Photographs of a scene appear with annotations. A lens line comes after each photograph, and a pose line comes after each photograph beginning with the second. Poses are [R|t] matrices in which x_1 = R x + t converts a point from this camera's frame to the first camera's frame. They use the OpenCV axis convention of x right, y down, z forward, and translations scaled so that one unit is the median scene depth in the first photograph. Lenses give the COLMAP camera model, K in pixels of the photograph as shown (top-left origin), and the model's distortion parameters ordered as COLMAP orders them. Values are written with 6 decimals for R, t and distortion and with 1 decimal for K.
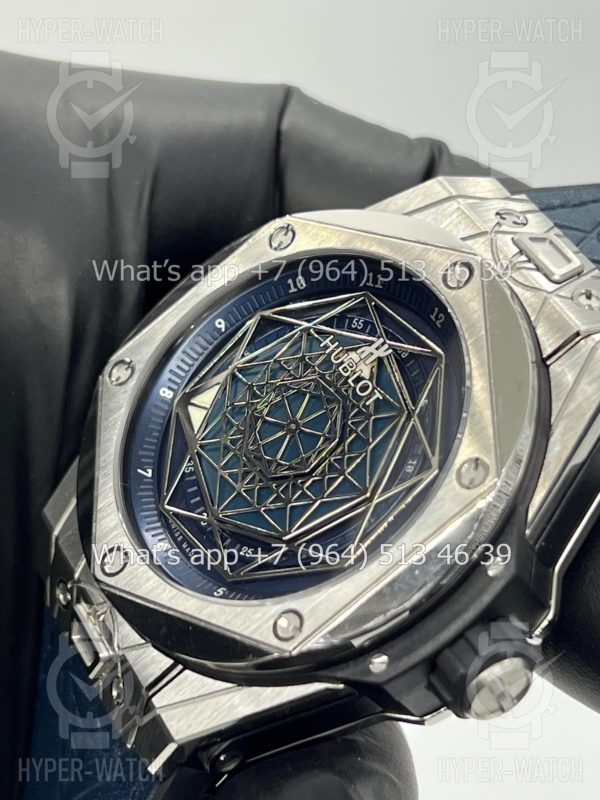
lens RADIAL K [[1881.6, 0, 297.2], [0, 1881.6, 403.5], [0, 0, 1]] dist [0.149858, 0.000000]
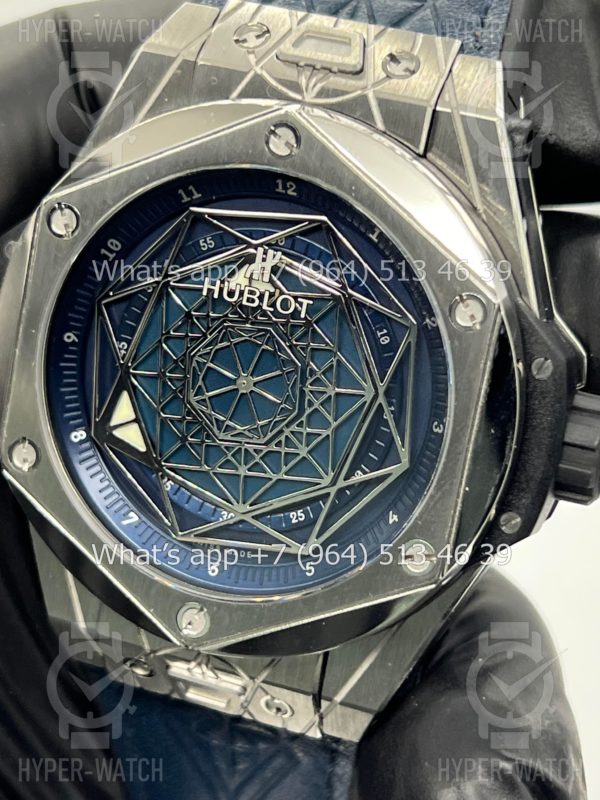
lens RADIAL K [[1881.6, 0, 299.0], [0, 1881.6, 398.7], [0, 0, 1]] dist [0.149858, 0.000000]
pose [[0.712155, -0.682771, 0.163276, -0.135842], [0.598299, 0.711962, 0.367626, -0.299046], [-0.367250, -0.164119, 0.915528, 0.157737]]
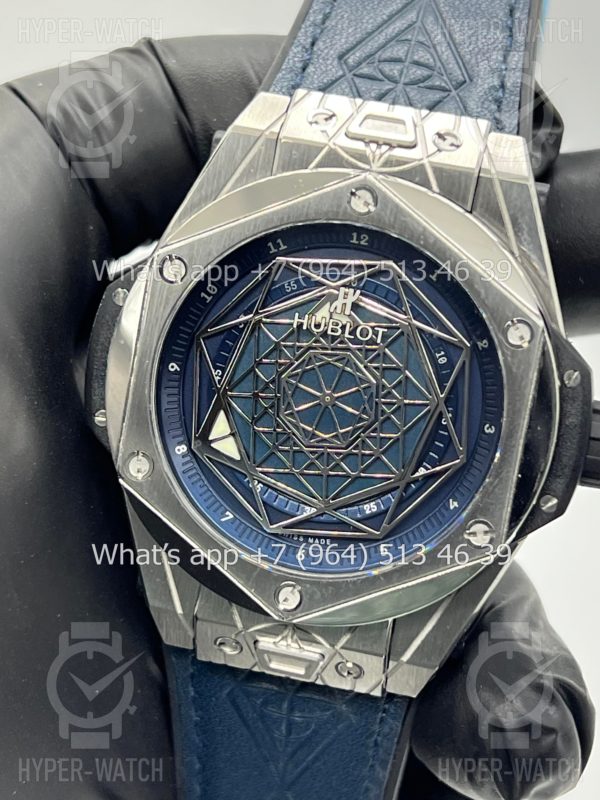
lens RADIAL K [[1881.6, 0, 299.8], [0, 1881.6, 394.7], [0, 0, 1]] dist [0.149858, 0.000000]
pose [[0.654336, -0.687555, 0.314822, -0.358899], [0.555695, 0.719547, 0.416480, -0.458832], [-0.512882, -0.097572, 0.852896, 0.062468]]
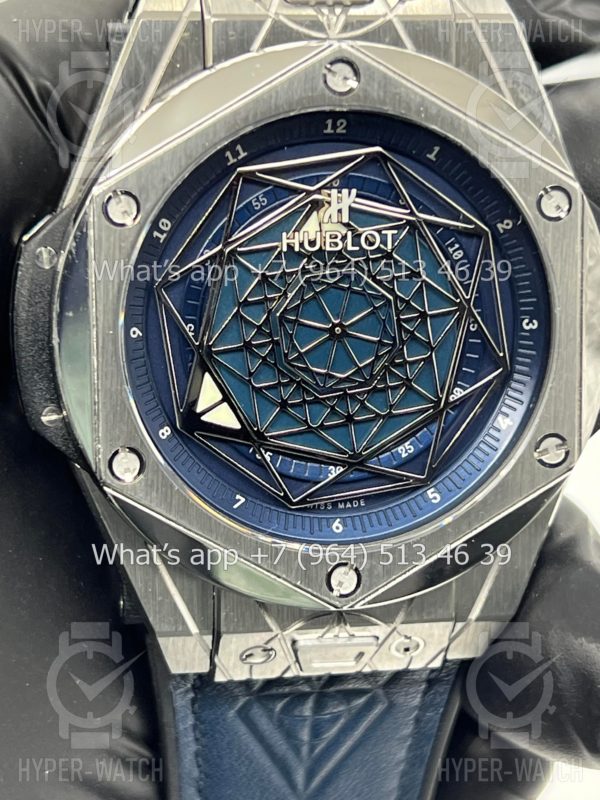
lens RADIAL K [[1881.6, 0, 284.2], [0, 1881.6, 394.9], [0, 0, 1]] dist [0.149858, 0.000000]
pose [[0.377120, -0.820726, 0.429174, -0.418817], [0.543015, 0.571322, 0.615407, -0.531948], [-0.750277, 0.000965, 0.661123, 0.426872]]
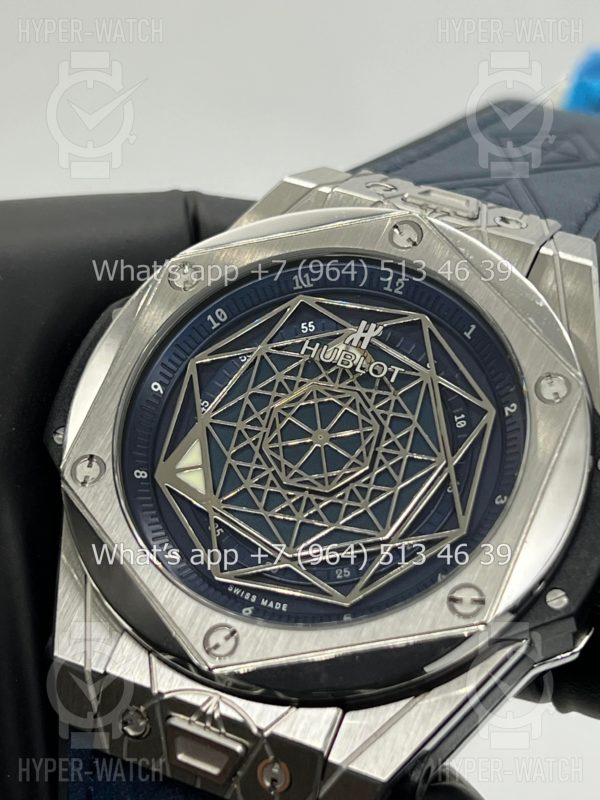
lens RADIAL K [[1881.6, 0, 299.5], [0, 1881.6, 398.7], [0, 0, 1]] dist [0.149858, 0.000000]
pose [[0.794030, -0.324888, 0.513774, -0.490614], [0.386773, 0.922058, -0.014684, 0.004088], [-0.468959, 0.210374, 0.857800, 0.185212]]
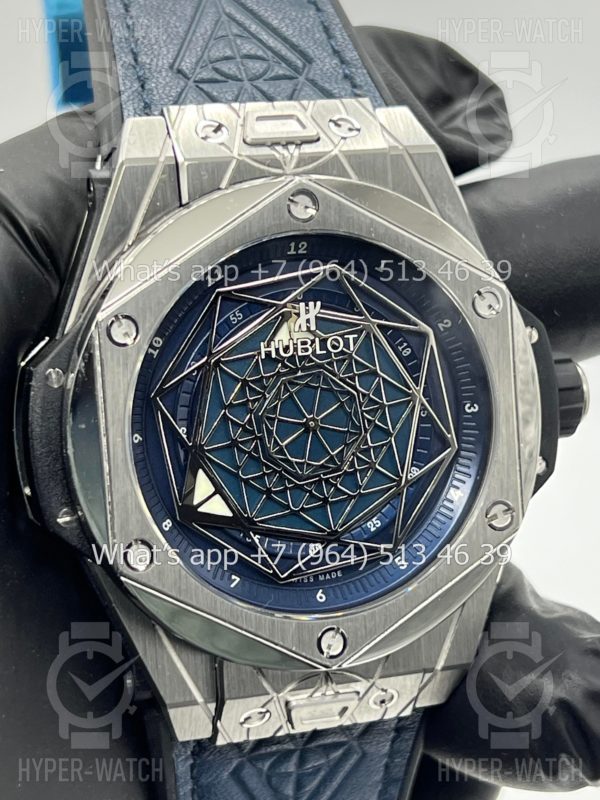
lens RADIAL K [[1881.6, 0, 302.1], [0, 1881.6, 395.9], [0, 0, 1]] dist [0.149858, 0.000000]
pose [[0.259487, -0.818812, 0.512067, -0.513099], [0.502239, 0.567303, 0.652628, -0.664601], [-0.824877, 0.087831, 0.558448, 0.429843]]
